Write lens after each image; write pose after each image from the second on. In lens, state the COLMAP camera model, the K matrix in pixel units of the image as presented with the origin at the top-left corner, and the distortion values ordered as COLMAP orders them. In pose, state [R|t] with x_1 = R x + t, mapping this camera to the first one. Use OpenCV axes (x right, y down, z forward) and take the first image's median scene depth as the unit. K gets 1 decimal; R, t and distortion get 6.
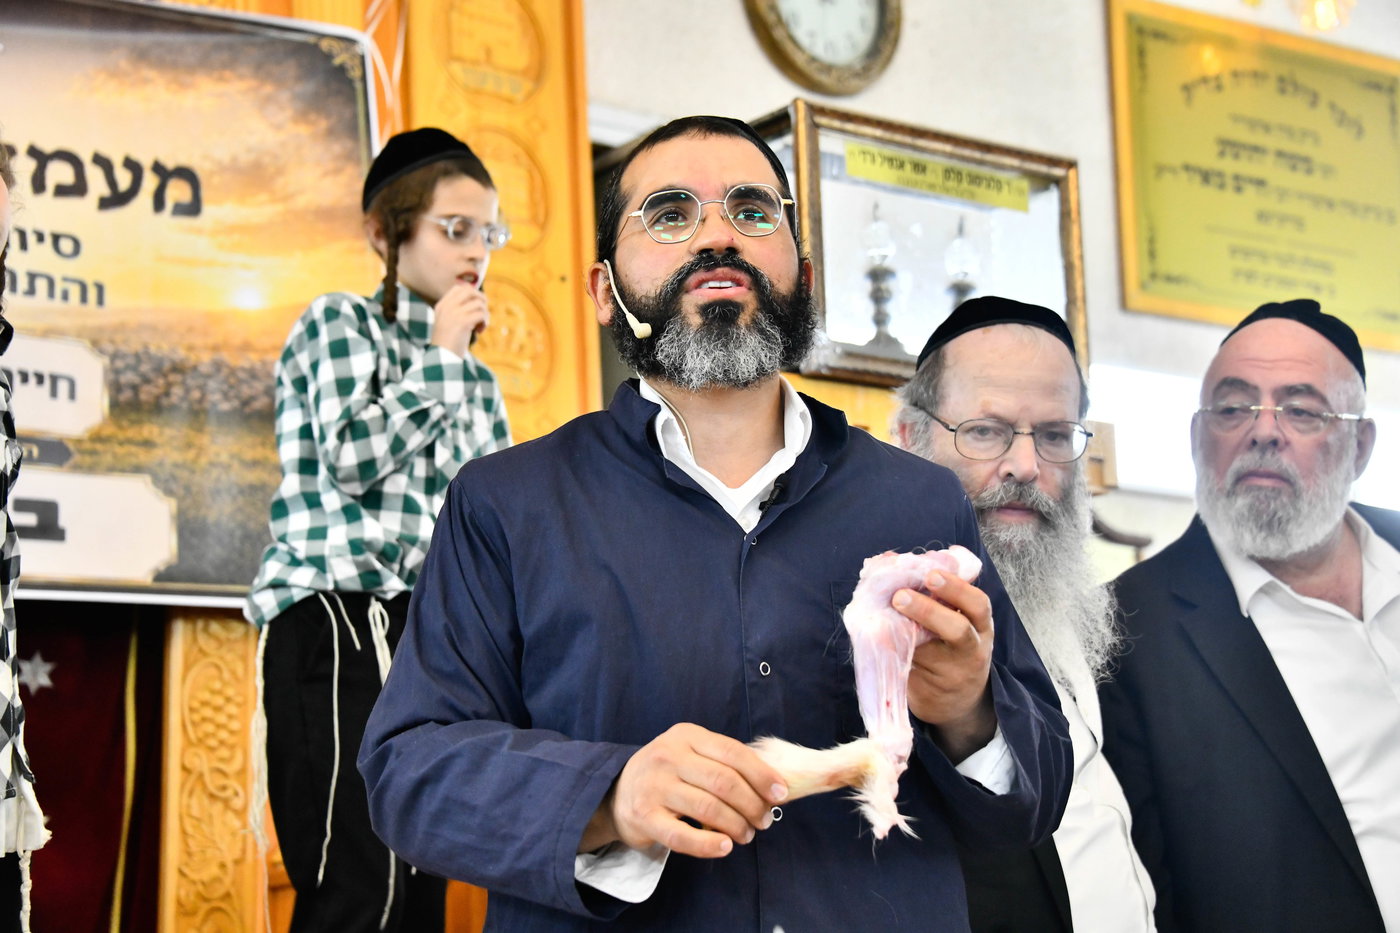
lens RADIAL K [[2677.6, 0, 702.6], [0, 2677.6, 467.8], [0, 0, 1]] dist [0.574012, 0.000000]
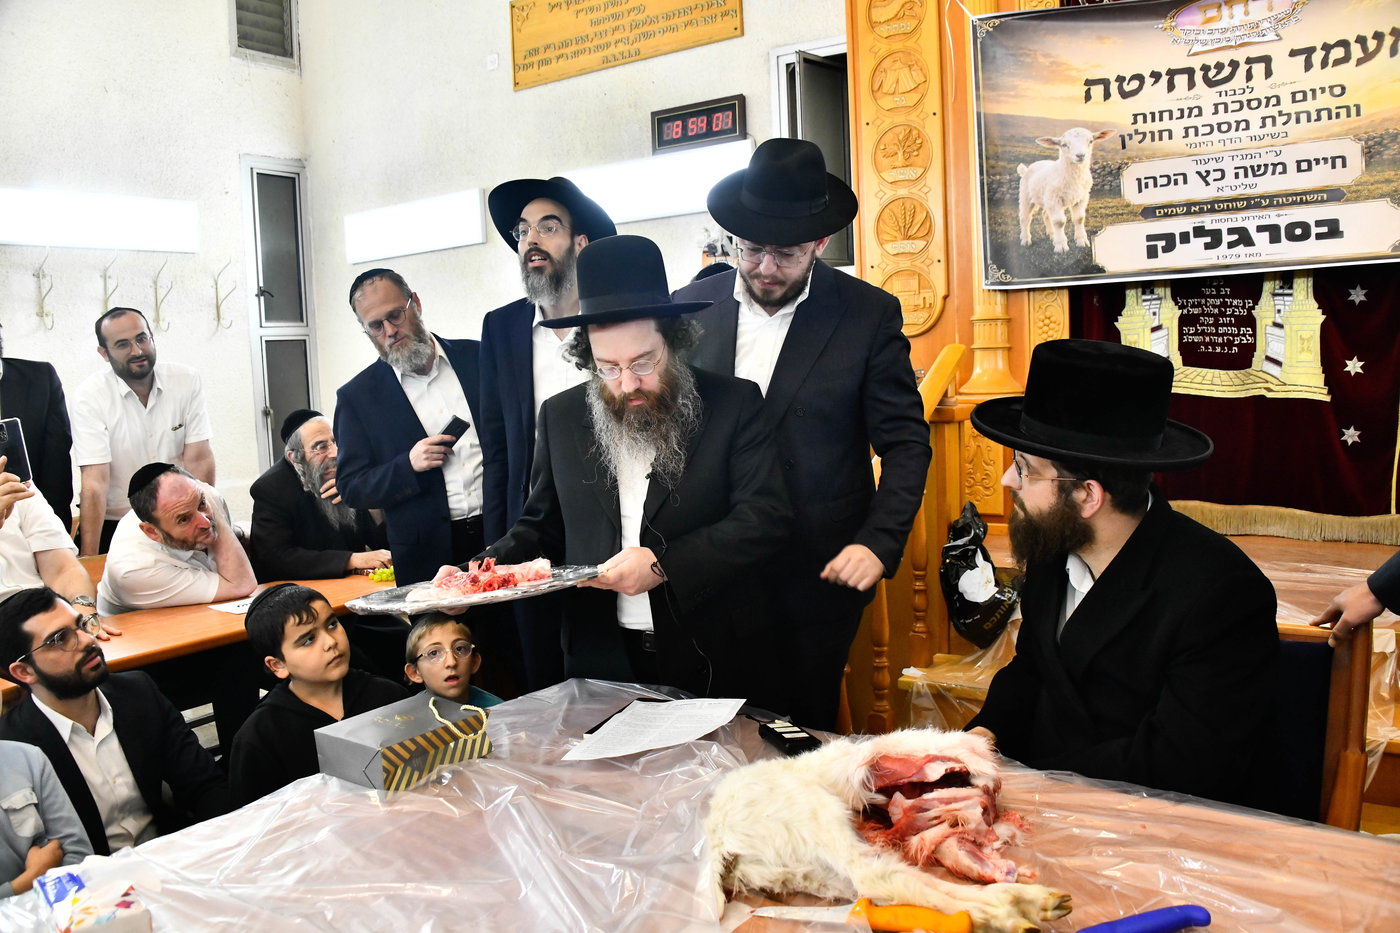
lens RADIAL K [[1103.2, 0, 719.1], [0, 1103.2, 481.6], [0, 0, 1]] dist [-0.156285, 0.083796]
pose [[0.310216, 0.133921, -0.941186, 0.381206], [0.215616, 0.954317, 0.206857, -0.060813], [0.925892, -0.267105, 0.267169, 0.290247]]
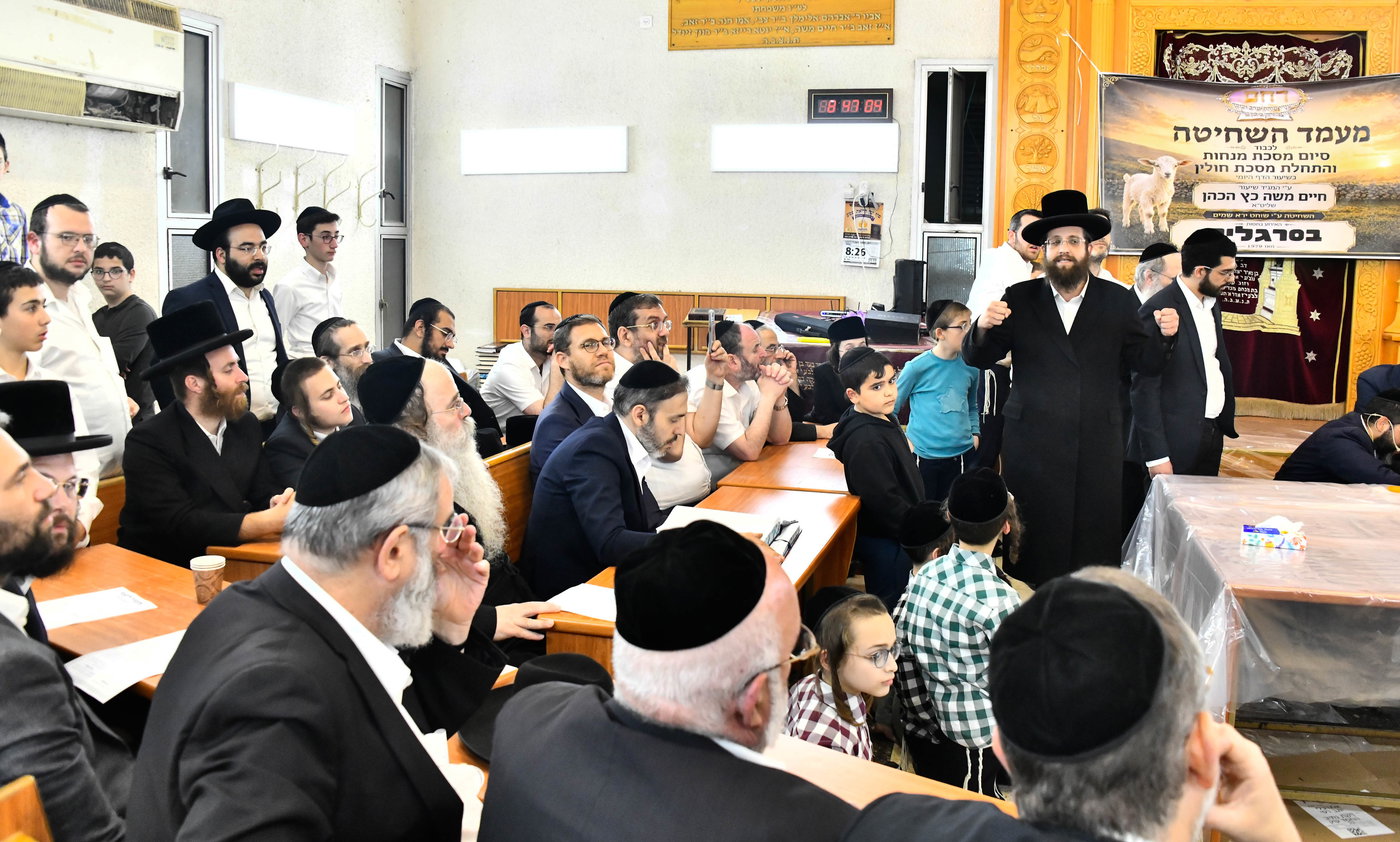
lens RADIAL K [[1163.5, 0, 706.2], [0, 1163.5, 375.8], [0, 0, 1]] dist [-0.151101, 0.062806]
pose [[0.606606, 0.136522, -0.783192, 0.426465], [0.115712, 0.959492, 0.256876, -0.260268], [0.786536, -0.246447, 0.566237, -0.472950]]
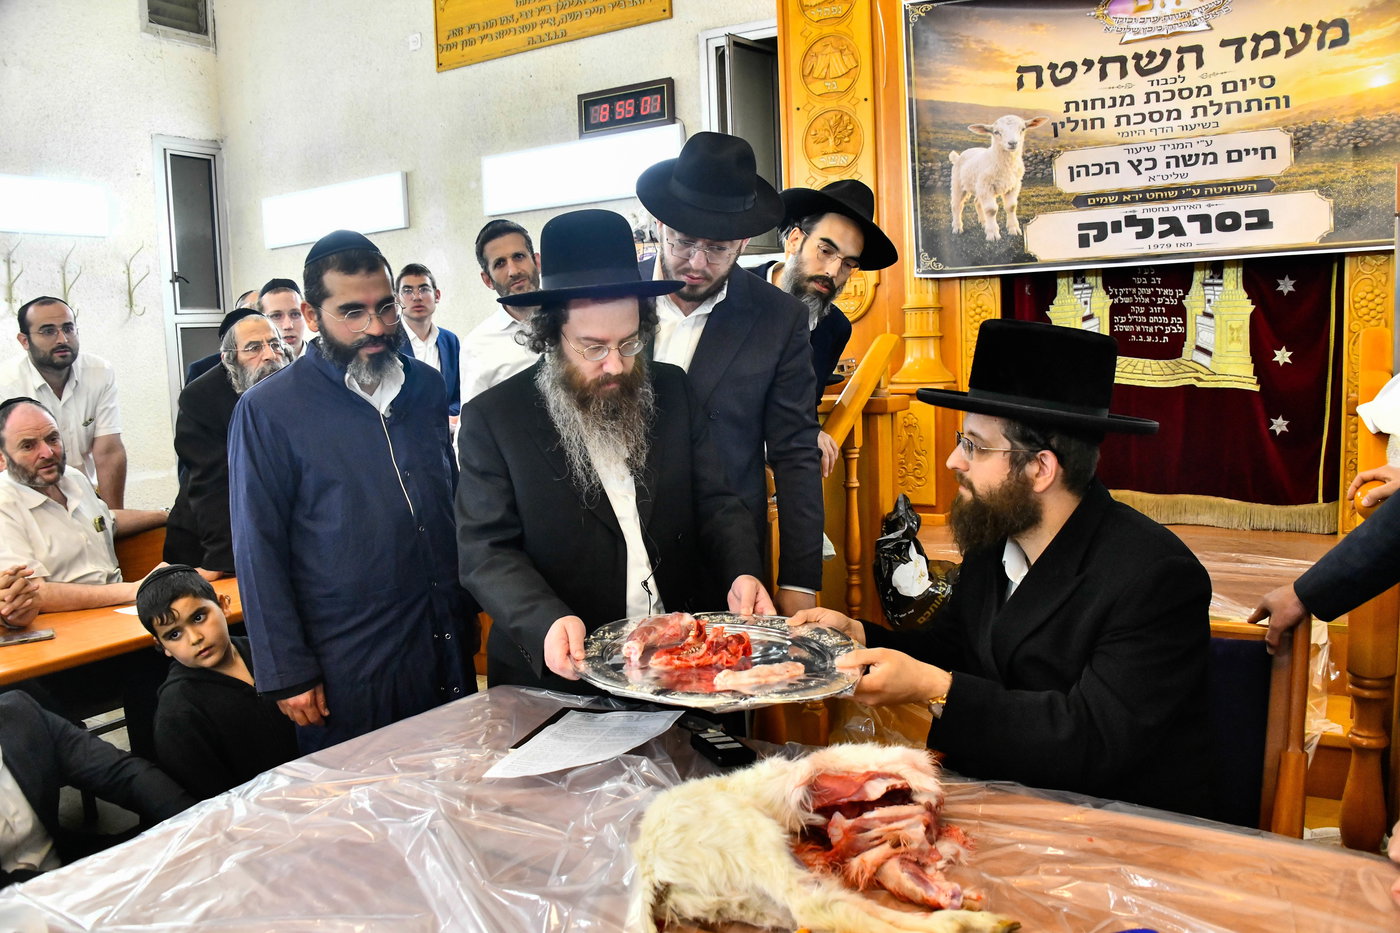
lens RADIAL K [[1103.2, 0, 716.2], [0, 1103.2, 481.2], [0, 0, 1]] dist [-0.156285, 0.083796]
pose [[0.367942, 0.144112, -0.918613, 0.365691], [0.206876, 0.950469, 0.231972, -0.061903], [0.906544, -0.275391, 0.319904, 0.296248]]
